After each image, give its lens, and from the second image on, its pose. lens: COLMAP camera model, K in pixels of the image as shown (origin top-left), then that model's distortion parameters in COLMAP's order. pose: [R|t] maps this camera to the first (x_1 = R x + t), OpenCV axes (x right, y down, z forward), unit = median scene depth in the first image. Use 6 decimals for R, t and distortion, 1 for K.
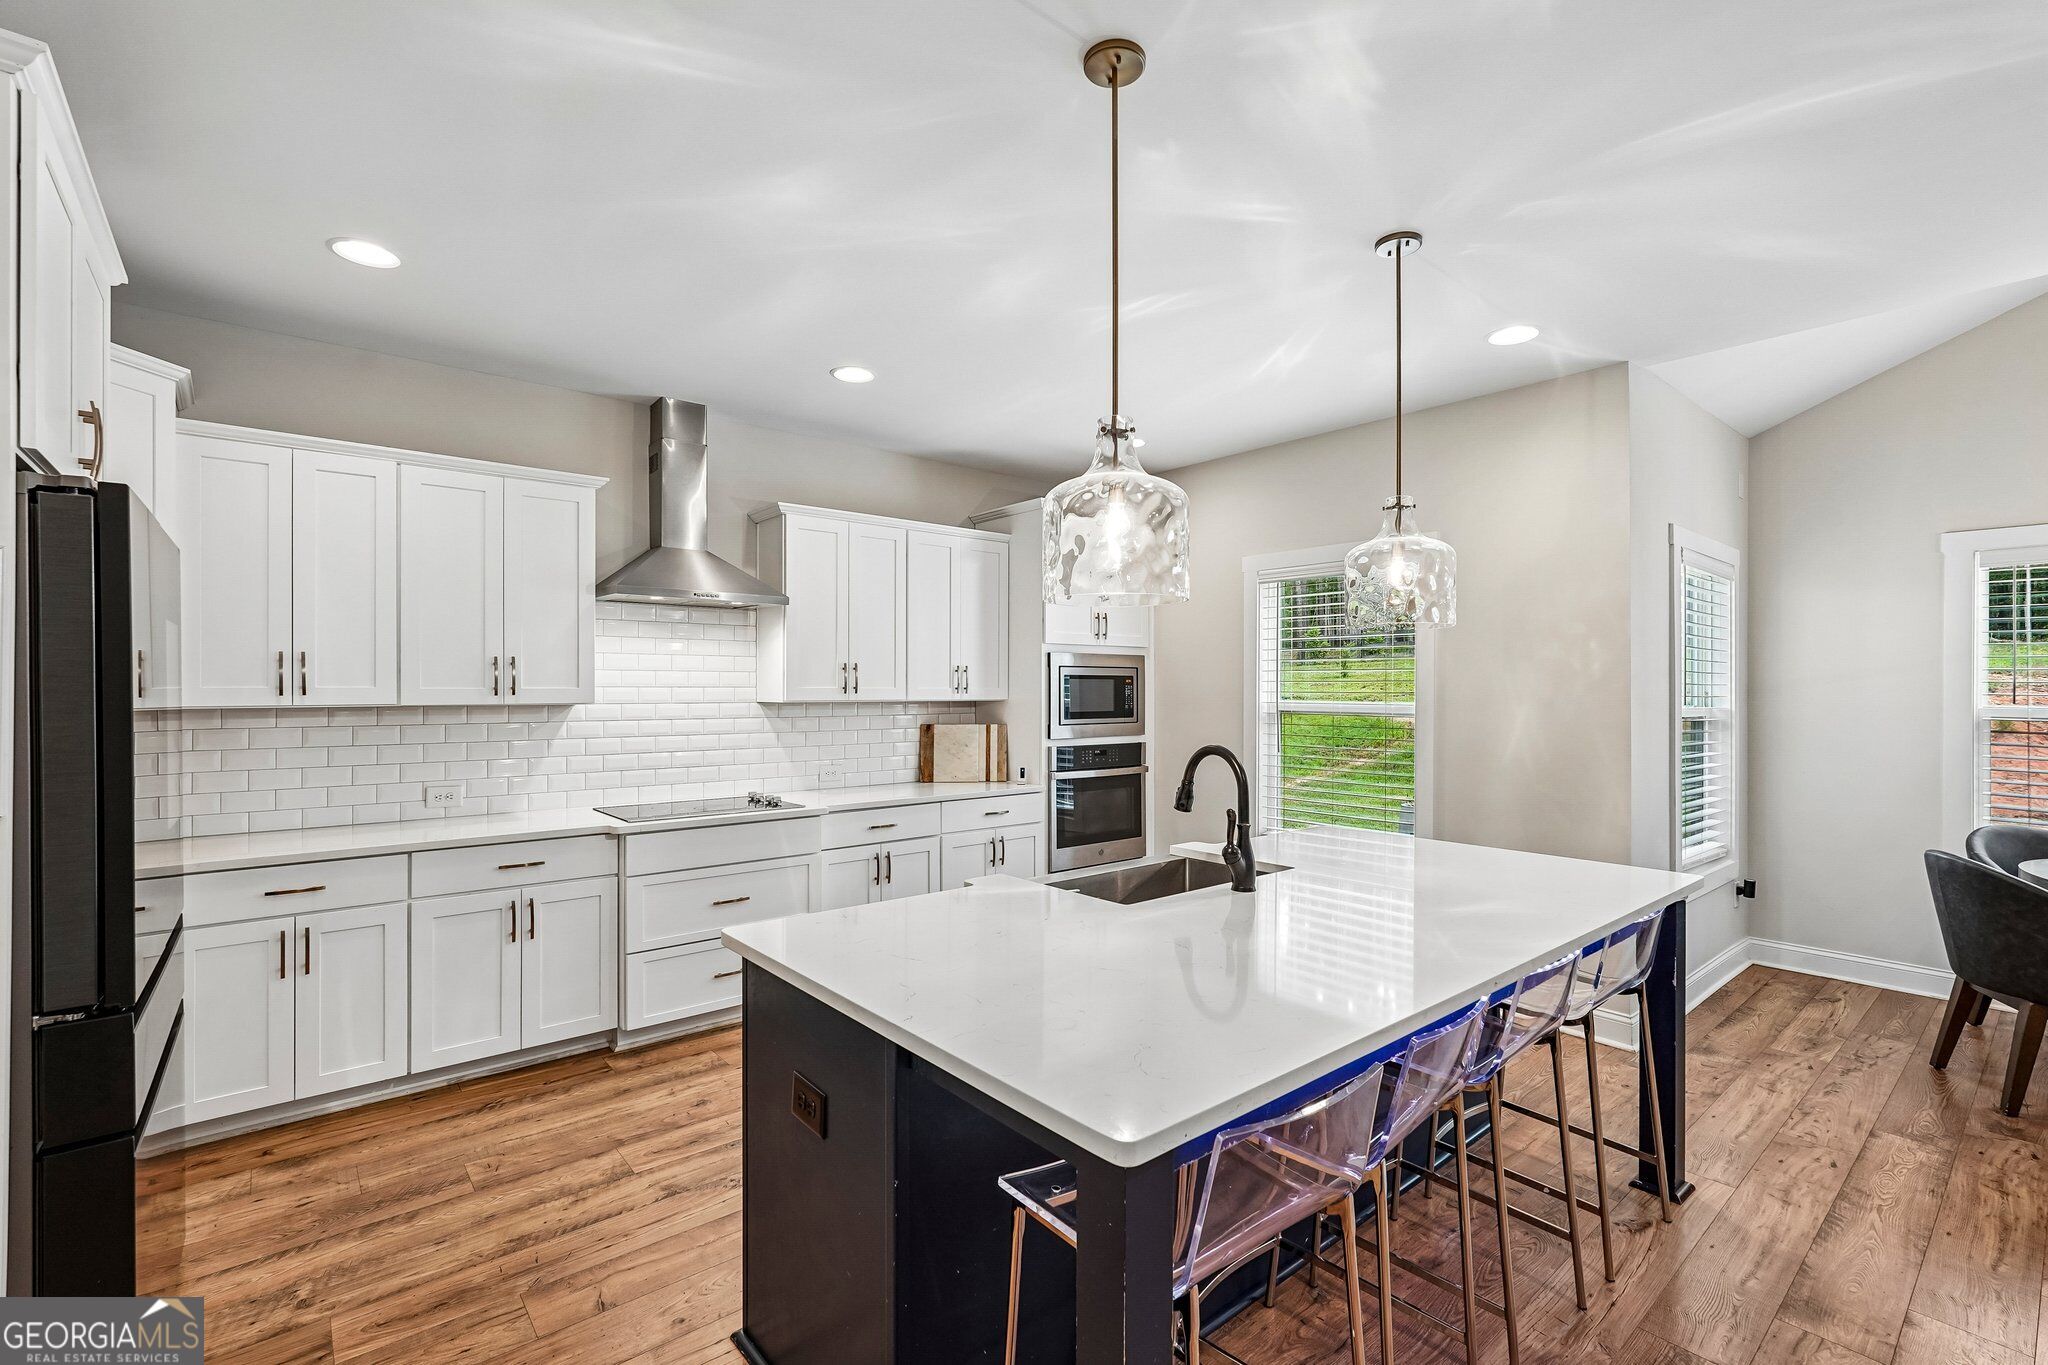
lens RADIAL K [[909.4, 0, 1032.5], [0, 909.4, 687.8], [0, 0, 1]] dist [-0.013783, 0.008223]
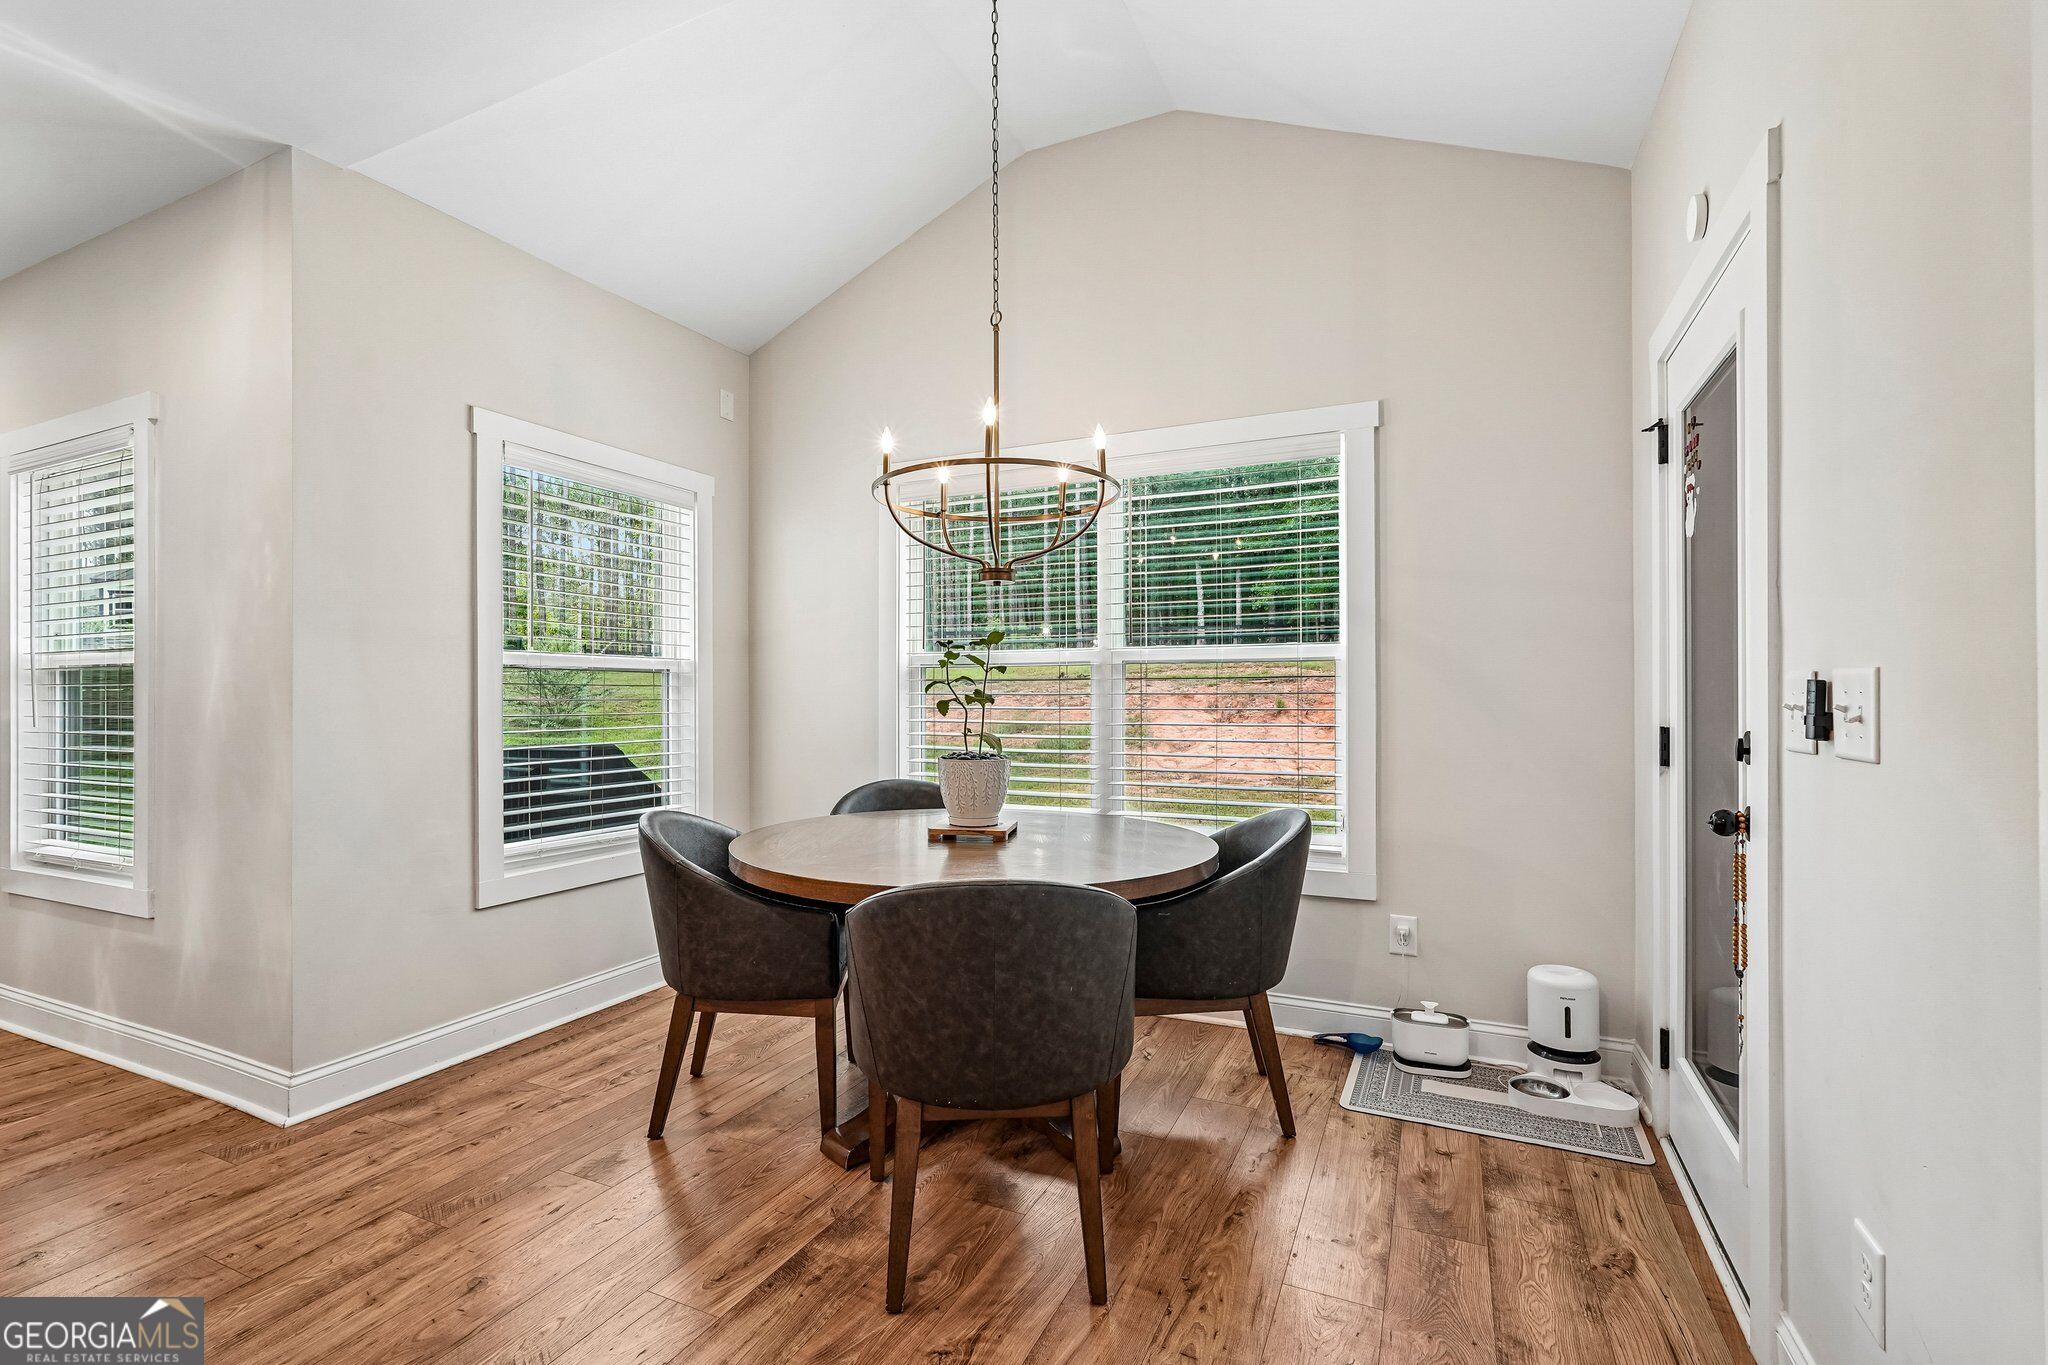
lens RADIAL K [[909.4, 0, 1024.7], [0, 909.4, 691.6], [0, 0, 1]] dist [-0.013783, 0.008223]
pose [[0.905365, -0.008341, 0.424552, 0.799566], [0.009189, 0.999958, 0.000050, 0.064097], [-0.424534, 0.003856, 0.905404, 0.109422]]
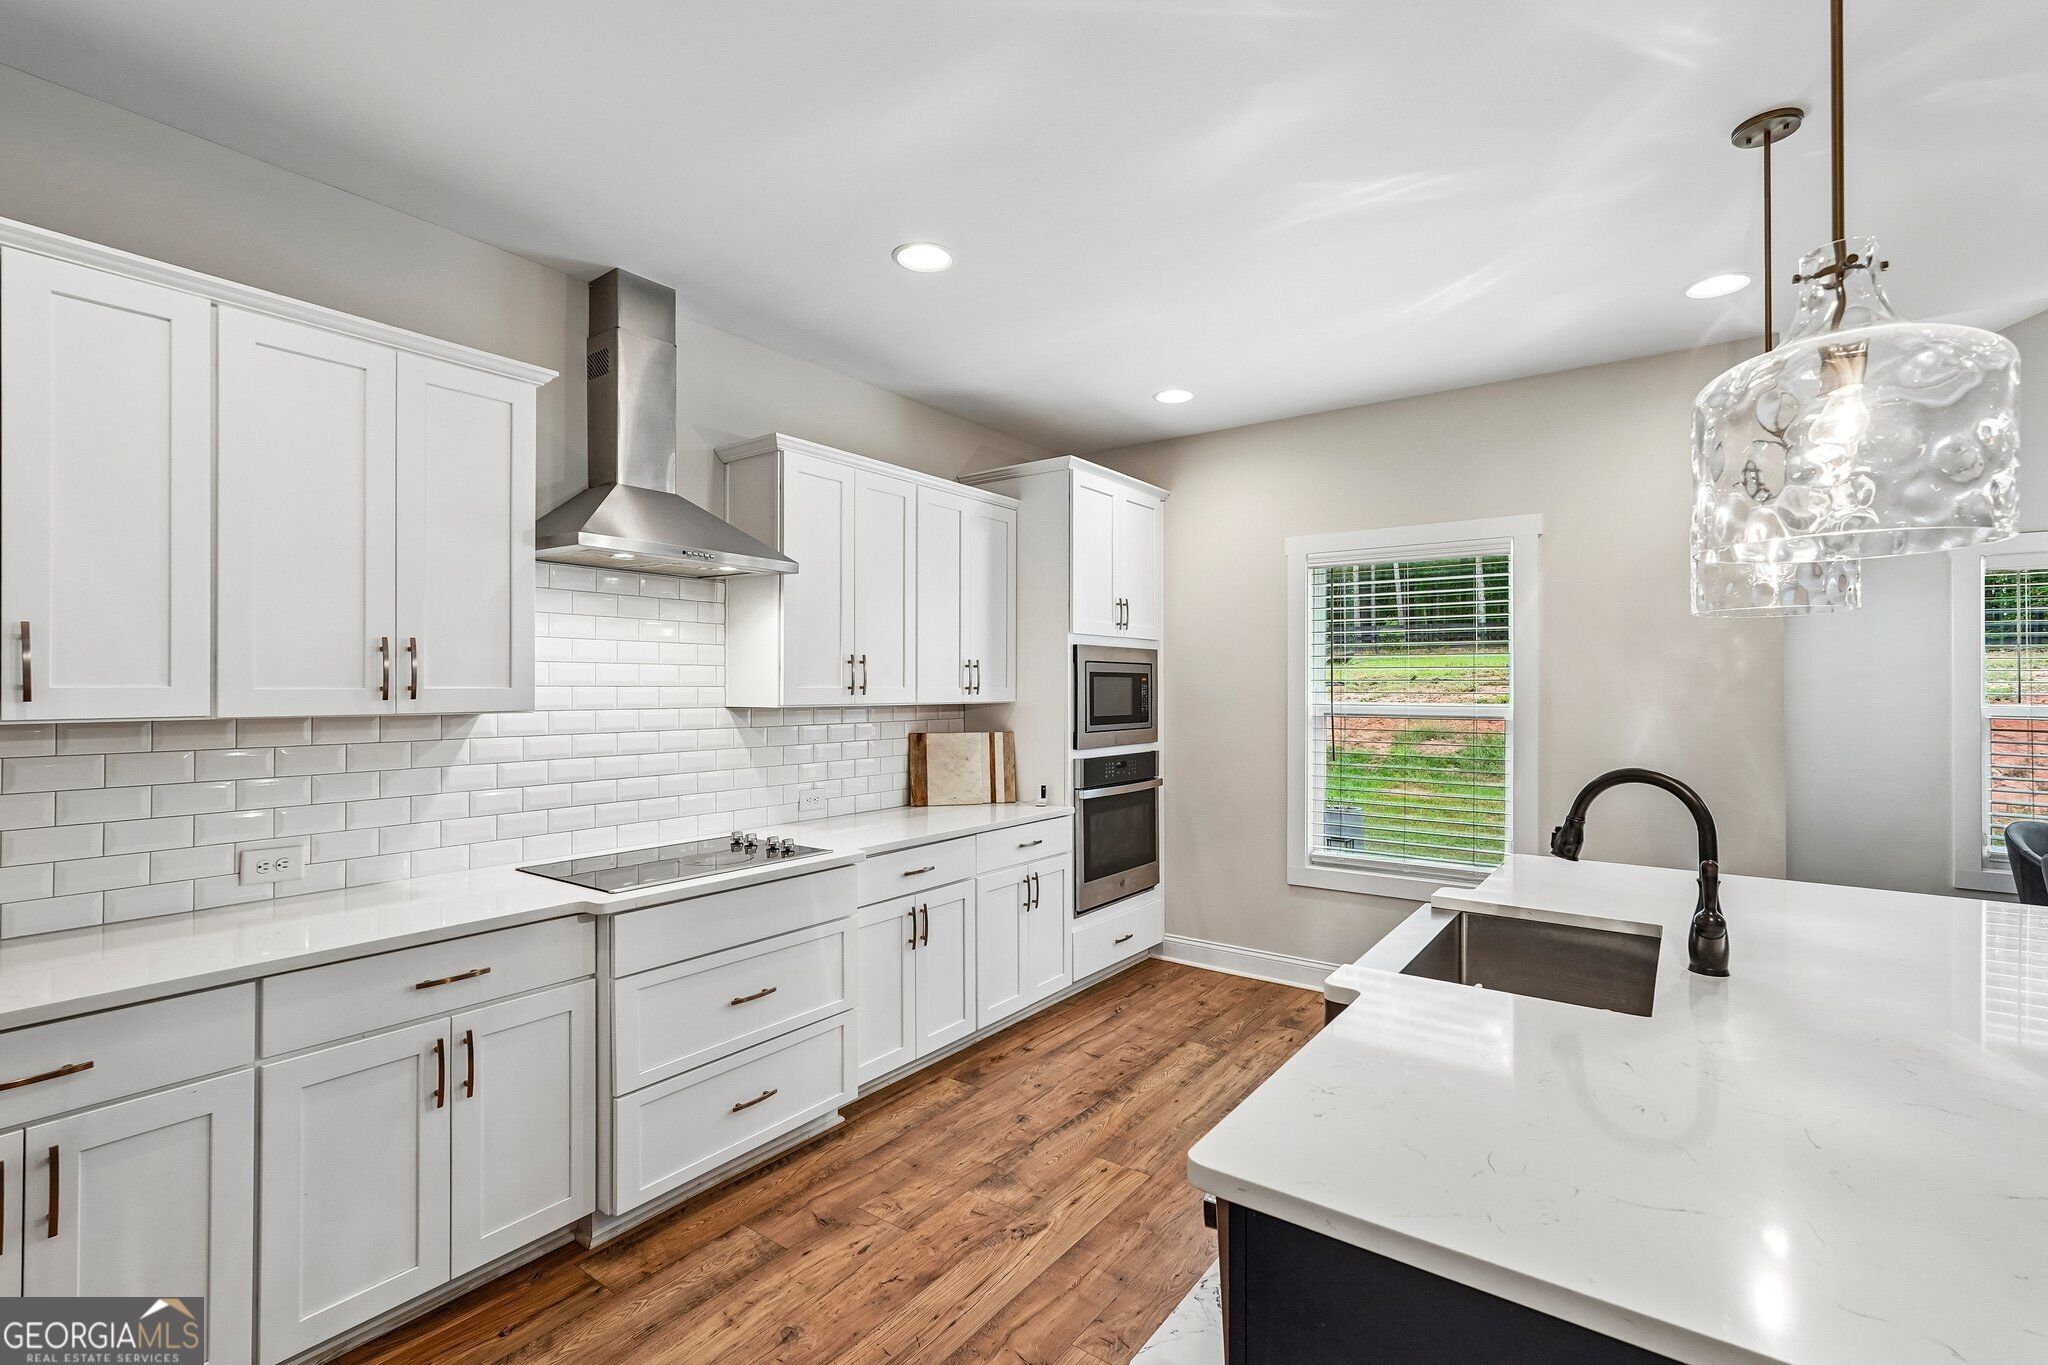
lens RADIAL K [[909.4, 0, 1012.2], [0, 909.4, 681.5], [0, 0, 1]] dist [-0.013783, 0.008223]
pose [[0.972107, 0.001838, 0.234532, -0.292412], [-0.000590, 0.999985, -0.005392, -0.001185], [-0.234538, 0.005103, 0.972094, 0.271685]]
